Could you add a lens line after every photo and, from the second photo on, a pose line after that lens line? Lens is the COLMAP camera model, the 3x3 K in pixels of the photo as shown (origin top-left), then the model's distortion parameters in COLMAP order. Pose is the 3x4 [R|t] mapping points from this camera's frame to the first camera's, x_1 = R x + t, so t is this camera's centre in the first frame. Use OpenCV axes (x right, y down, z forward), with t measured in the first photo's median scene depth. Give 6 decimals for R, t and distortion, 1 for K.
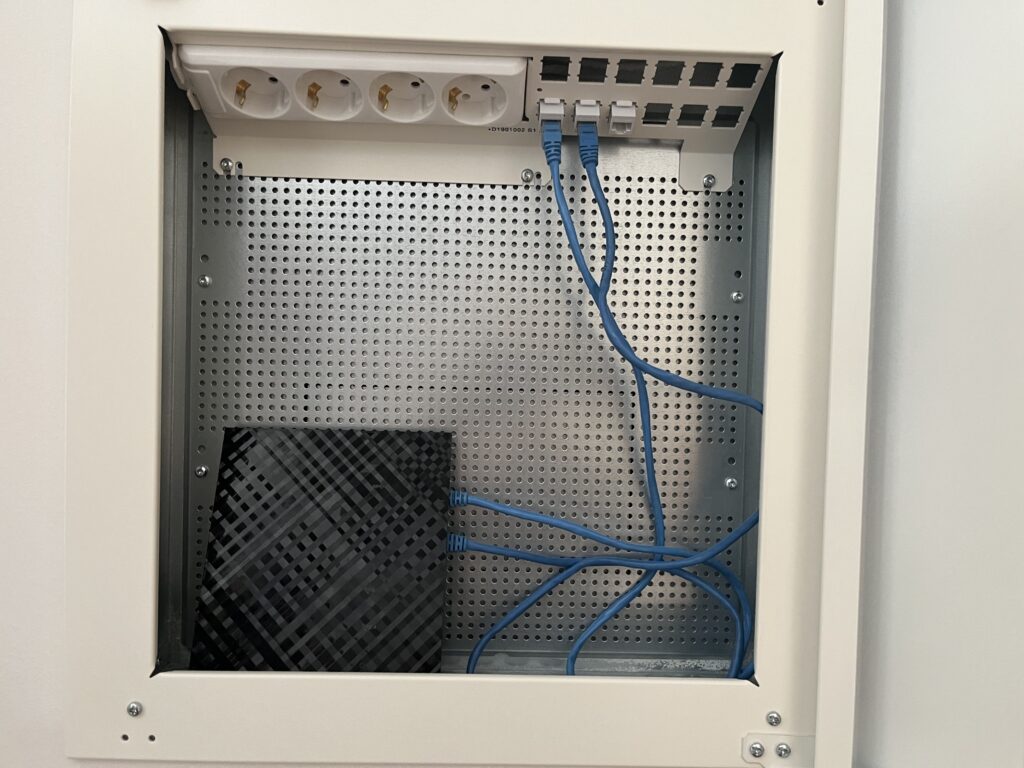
lens RADIAL K [[781.1, 0, 515.1], [0, 781.1, 386.4], [0, 0, 1]] dist [-0.006036, -0.027977]
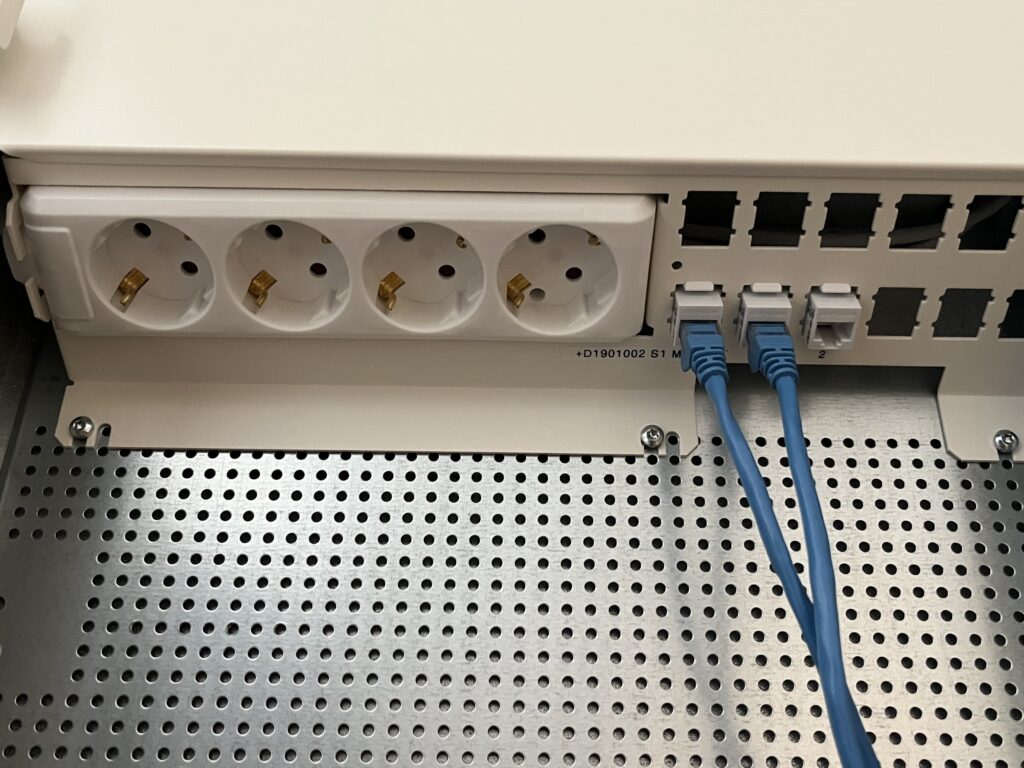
lens RADIAL K [[1026.4, 0, 509.4], [0, 1026.4, 382.0], [0, 0, 1]] dist [0.020064, 0.000000]
pose [[0.999722, -0.019126, -0.013778, -0.069735], [0.009418, 0.859910, -0.510360, 0.047427], [0.021609, 0.510088, 0.859851, 0.388310]]
